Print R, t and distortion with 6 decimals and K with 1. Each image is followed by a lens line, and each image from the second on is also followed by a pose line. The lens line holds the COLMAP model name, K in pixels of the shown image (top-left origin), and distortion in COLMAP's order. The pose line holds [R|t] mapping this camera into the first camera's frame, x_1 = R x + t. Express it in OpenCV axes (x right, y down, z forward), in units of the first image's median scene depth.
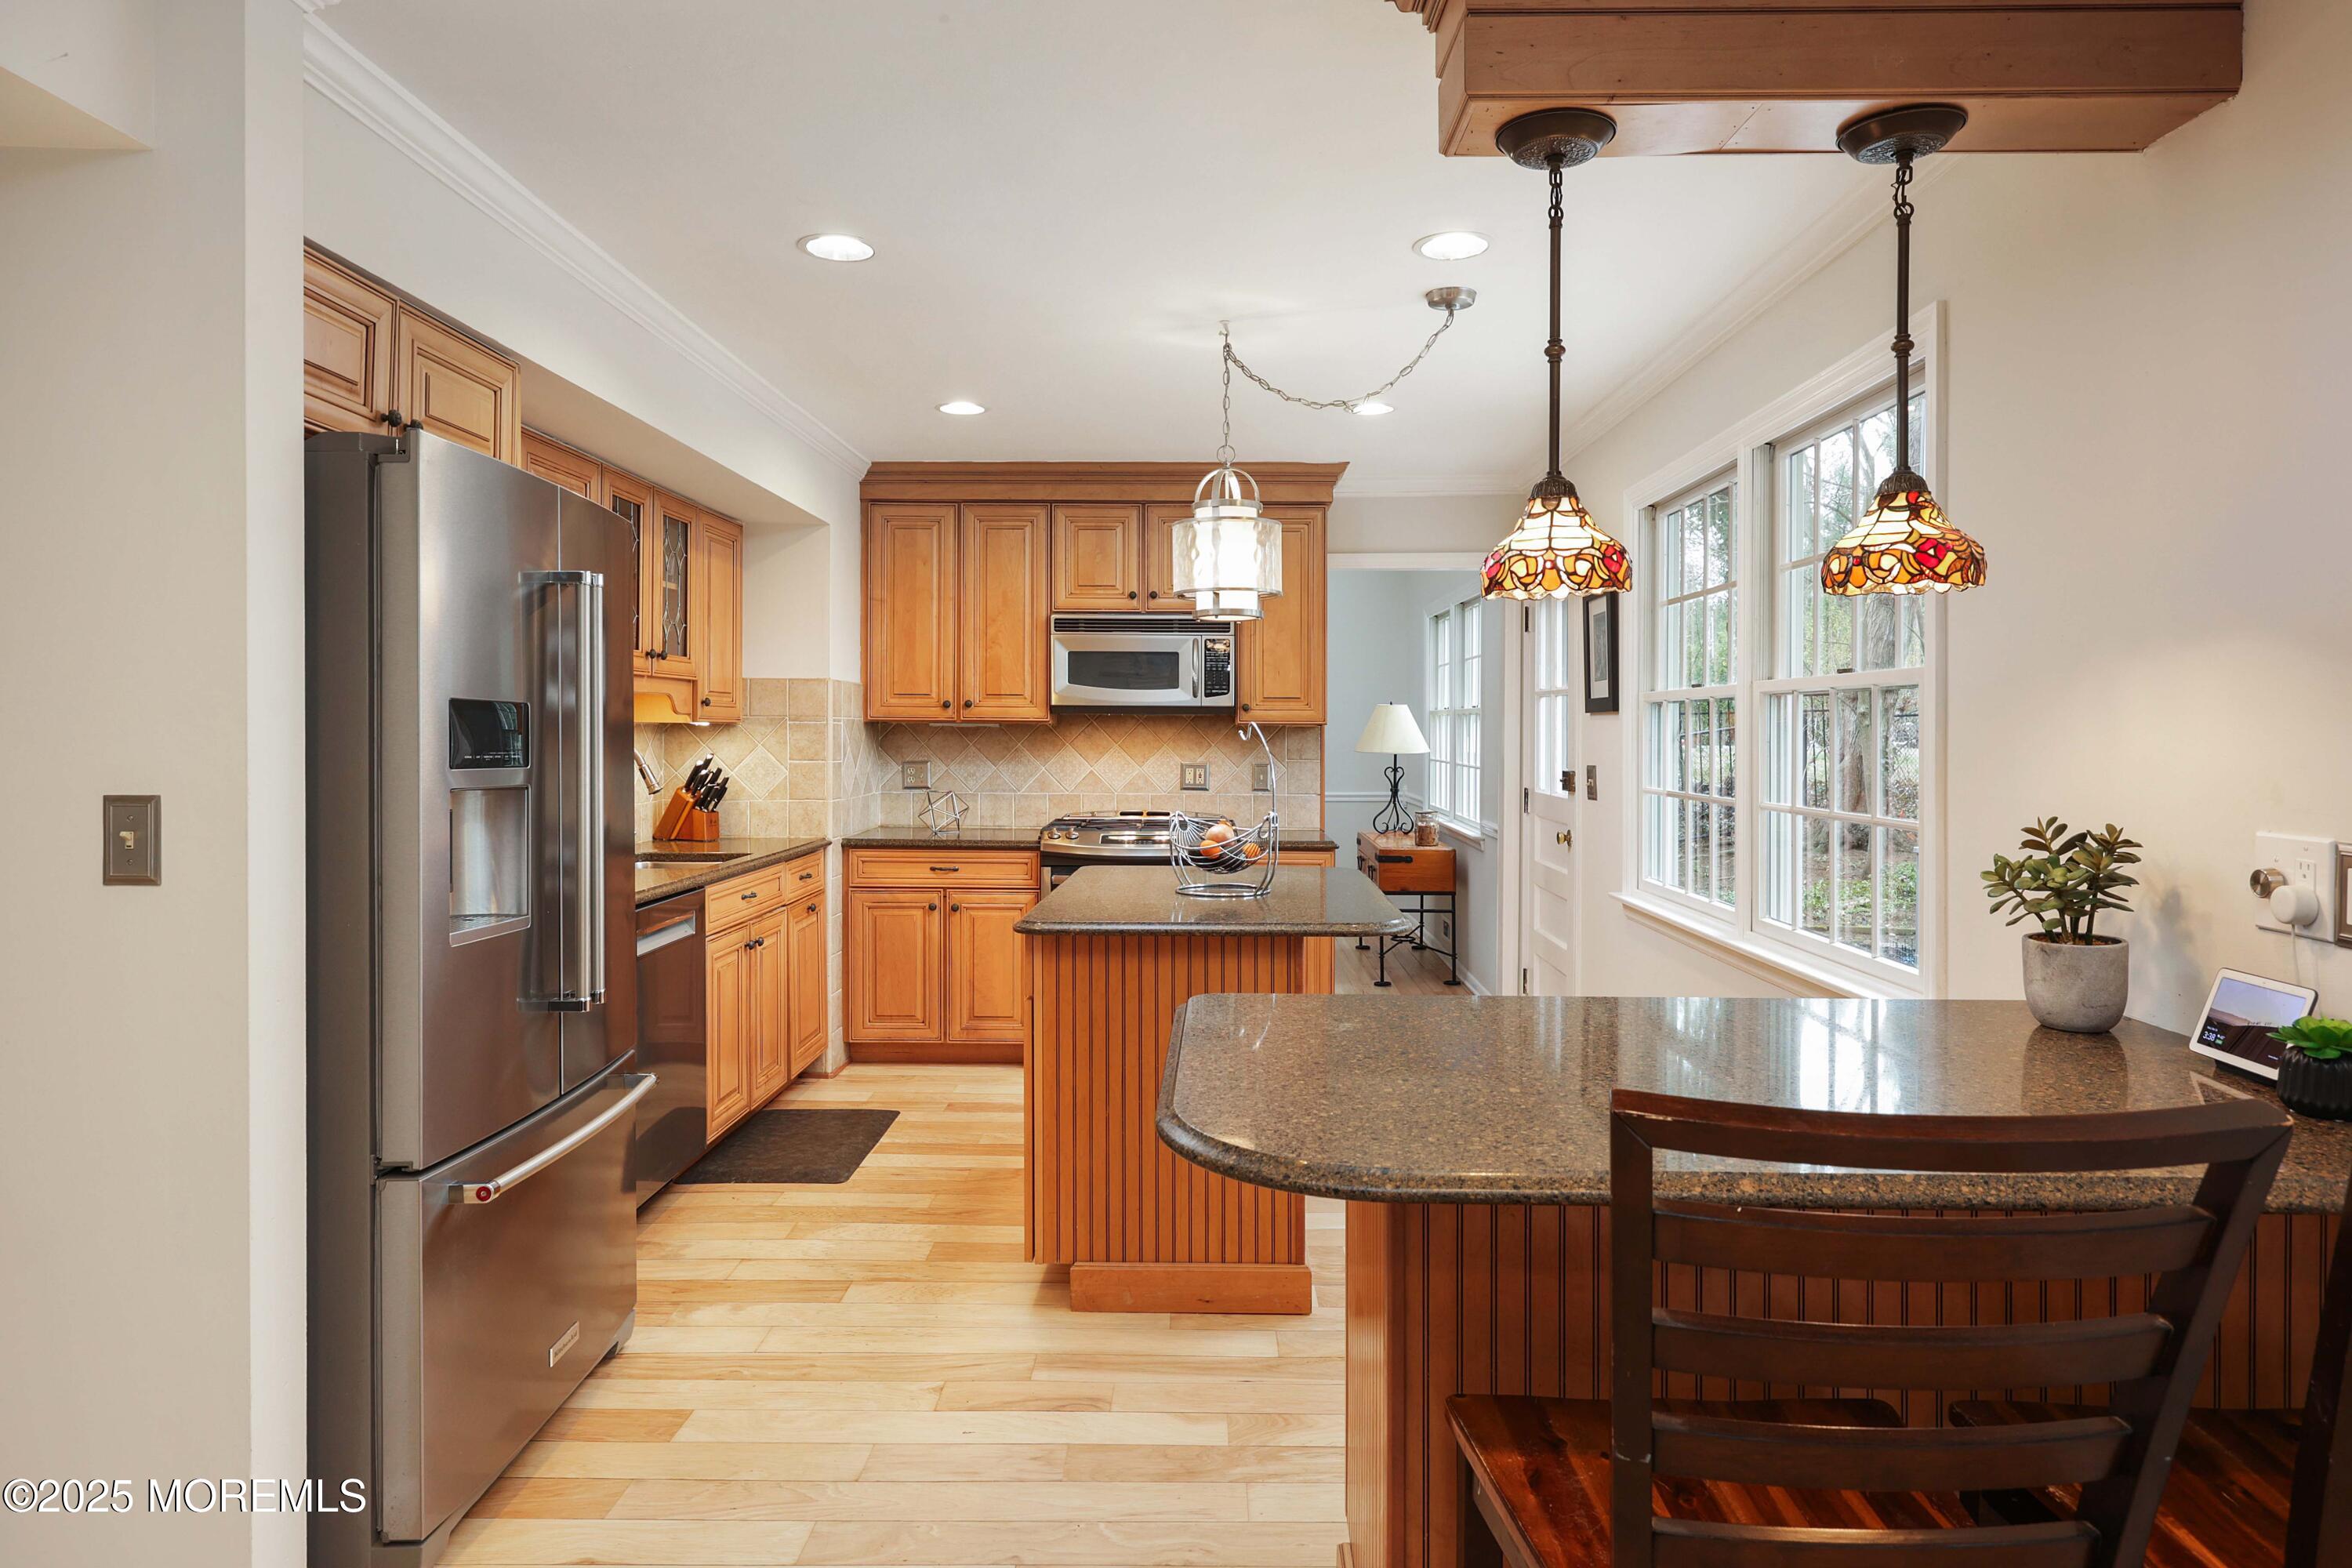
lens RADIAL K [[1368.5, 0, 1260.4], [0, 1368.5, 737.9], [0, 0, 1]] dist [0.001360, 0.000628]
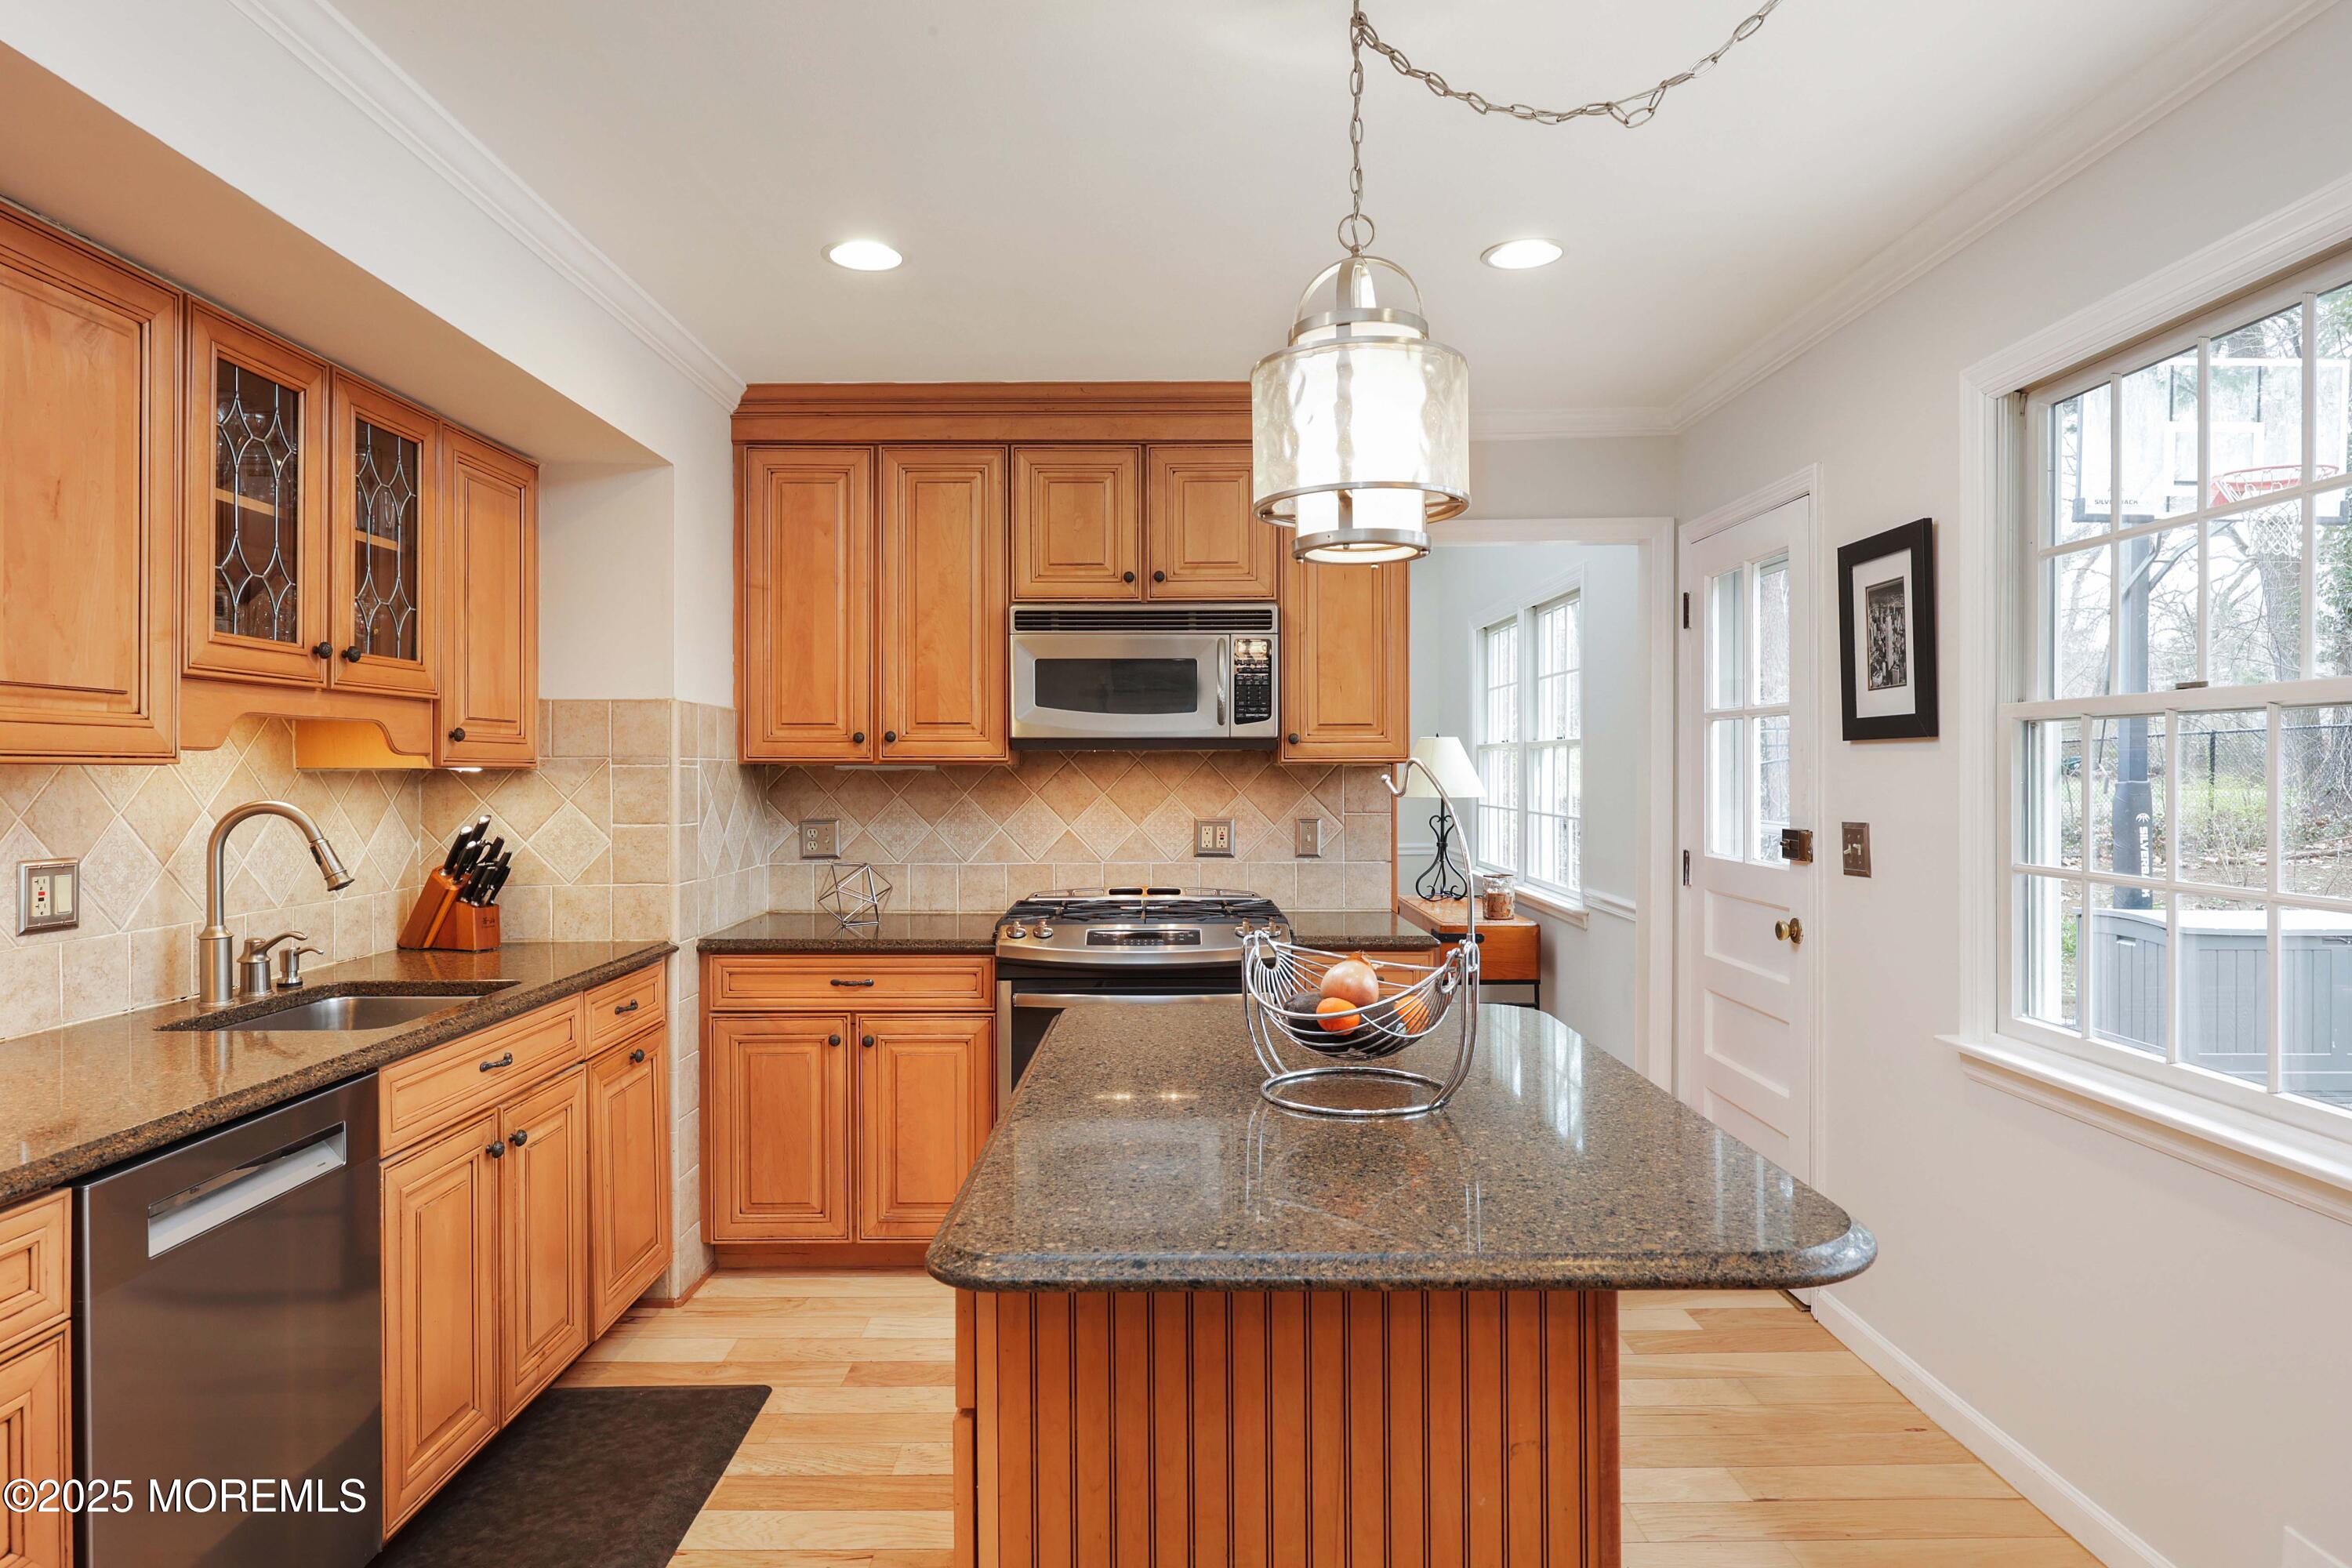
lens RADIAL K [[1368.5, 0, 1225.5], [0, 1368.5, 763.6], [0, 0, 1]] dist [0.001360, 0.000628]
pose [[0.999954, -0.008135, 0.005079, -0.053069], [0.008184, 0.999920, -0.009644, -0.003630], [-0.005001, 0.009685, 0.999941, 0.341038]]
